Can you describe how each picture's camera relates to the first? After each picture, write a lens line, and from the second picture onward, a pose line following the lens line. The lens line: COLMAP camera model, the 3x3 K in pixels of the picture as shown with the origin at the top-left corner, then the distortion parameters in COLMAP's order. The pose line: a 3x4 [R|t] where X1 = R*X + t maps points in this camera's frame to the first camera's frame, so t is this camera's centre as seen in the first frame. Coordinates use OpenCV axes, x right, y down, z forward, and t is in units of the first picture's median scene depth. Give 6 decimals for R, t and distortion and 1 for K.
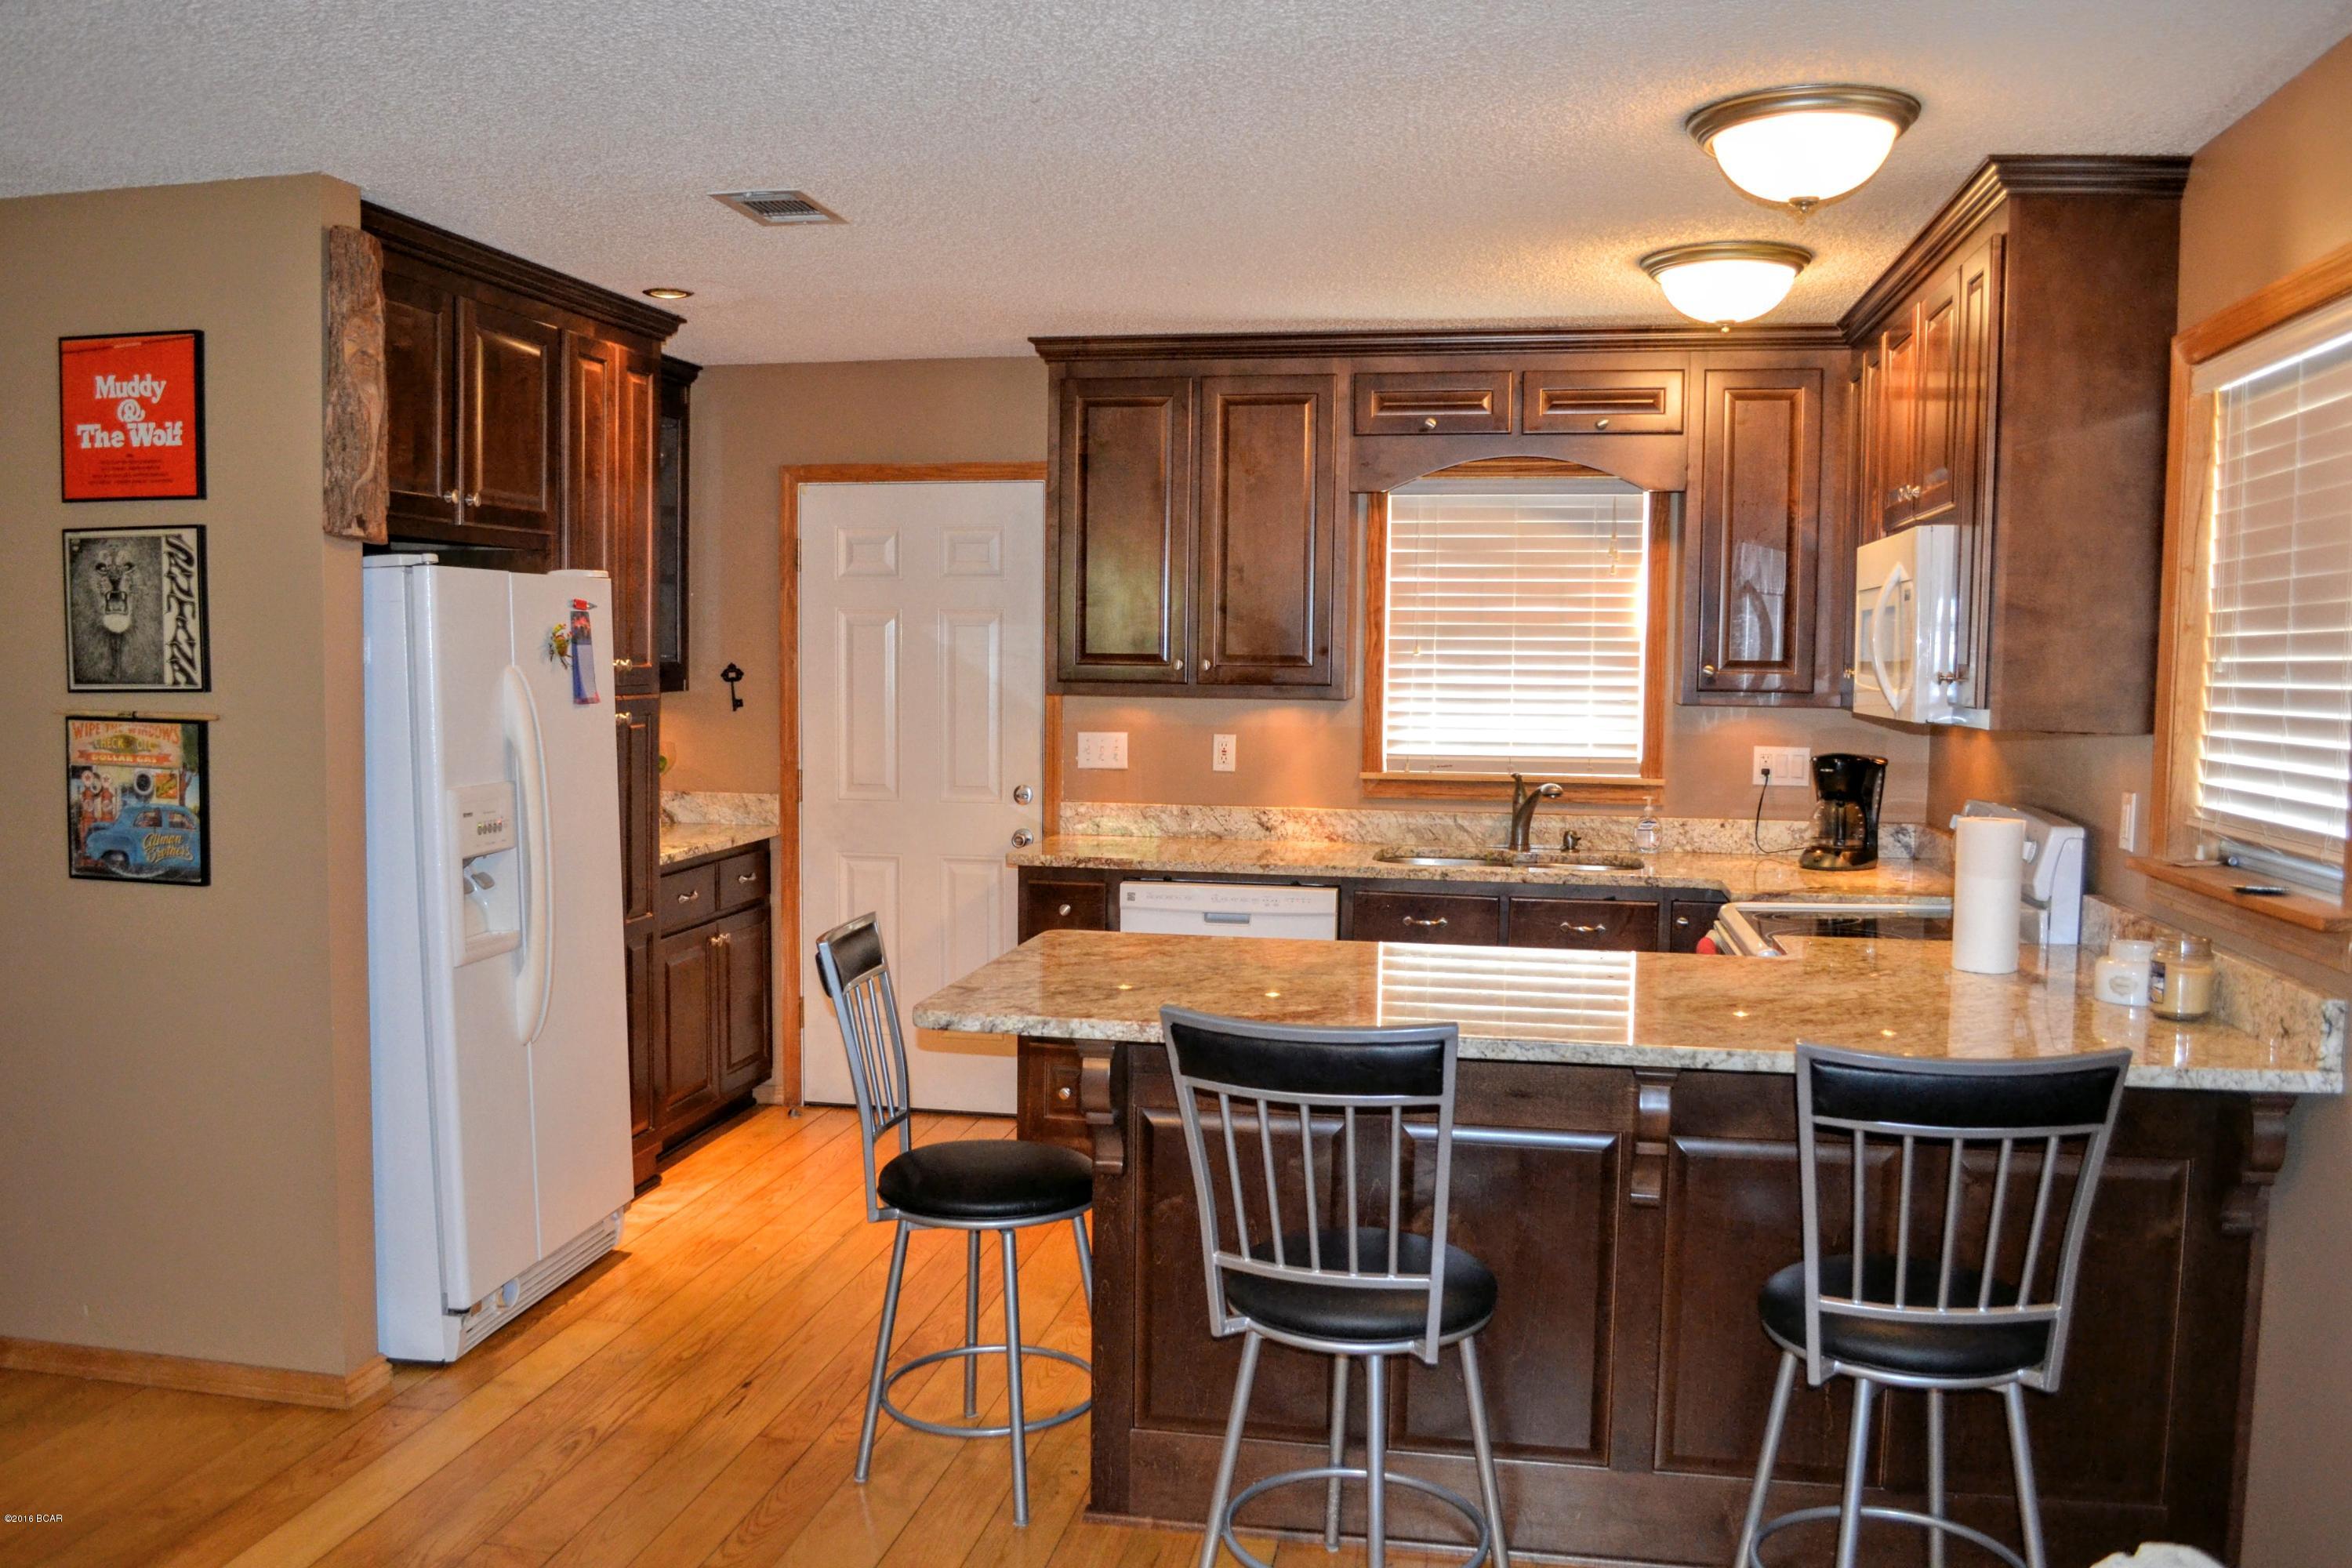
lens RADIAL K [[1940.5, 0, 1168.3], [0, 1940.5, 790.9], [0, 0, 1]] dist [-0.080528, 0.010770]
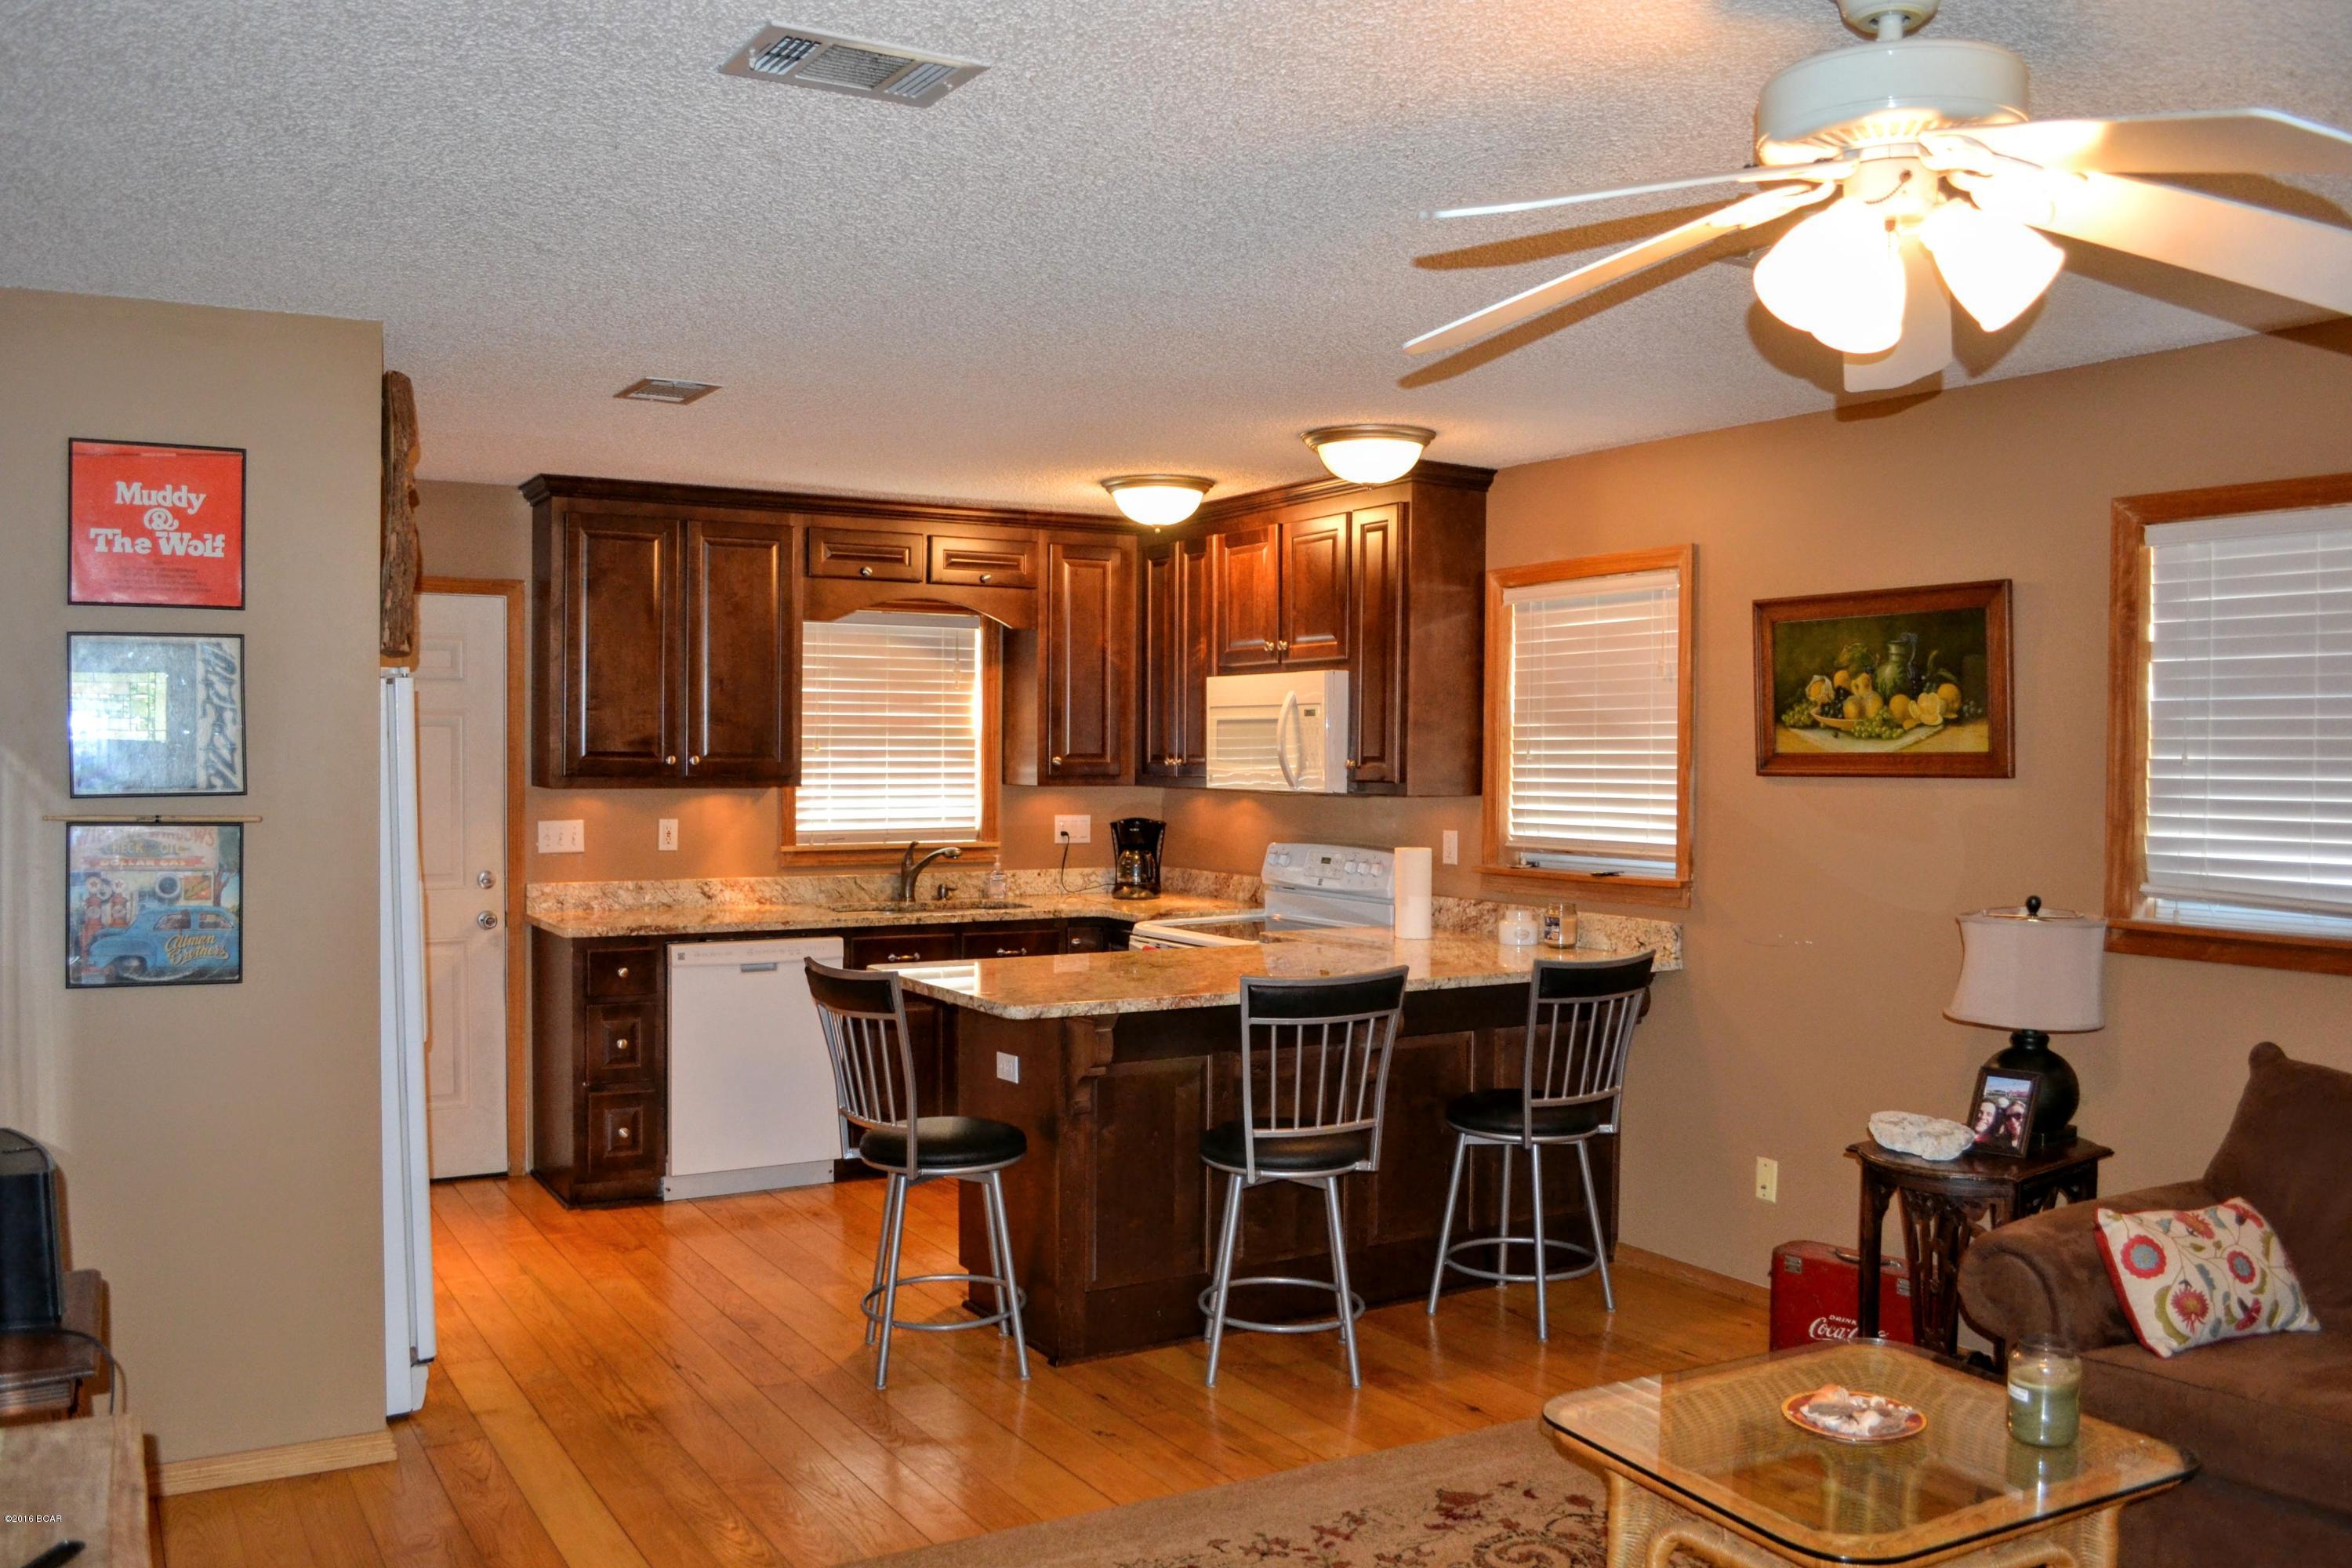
lens RADIAL K [[1976.9, 0, 1176.0], [0, 1976.9, 784.0], [0, 0, 1]] dist [-0.078596, 0.009966]
pose [[0.729733, -0.017165, 0.683517, -0.635368], [0.049282, 0.998405, -0.027541, -0.002707], [-0.681954, 0.053783, 0.729415, -0.089683]]
